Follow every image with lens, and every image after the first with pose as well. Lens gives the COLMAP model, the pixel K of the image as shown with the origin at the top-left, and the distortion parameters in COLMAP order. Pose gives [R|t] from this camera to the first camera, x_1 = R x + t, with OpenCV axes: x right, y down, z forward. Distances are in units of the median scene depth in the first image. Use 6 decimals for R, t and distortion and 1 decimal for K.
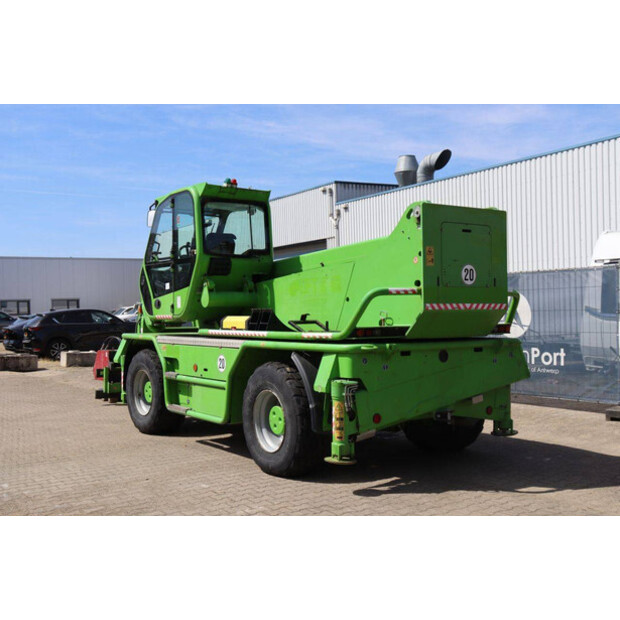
lens RADIAL K [[797.1, 0, 306.3], [0, 797.1, 305.1], [0, 0, 1]] dist [-0.016377, 0.000000]
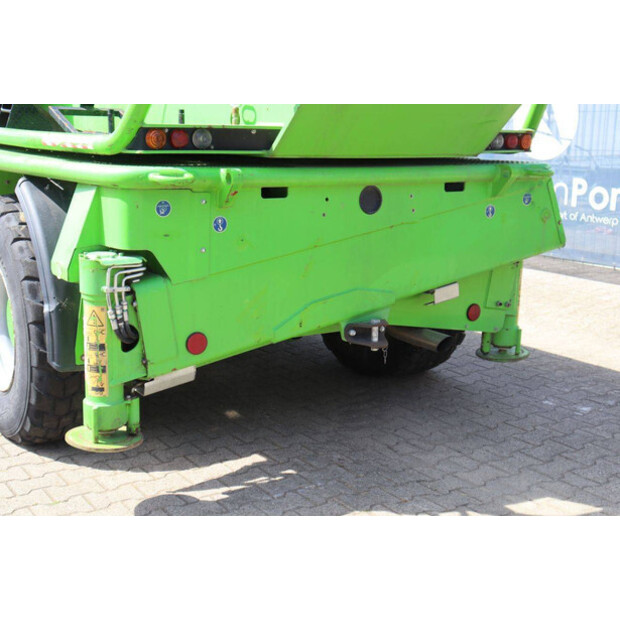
lens RADIAL K [[926.0, 0, 315.6], [0, 926.0, 308.9], [0, 0, 1]] dist [0.048188, 0.000000]
pose [[0.999418, 0.032429, 0.010594, 0.138811], [-0.033937, 0.976727, 0.211782, 0.015347], [-0.003479, -0.212019, 0.977259, 0.487368]]
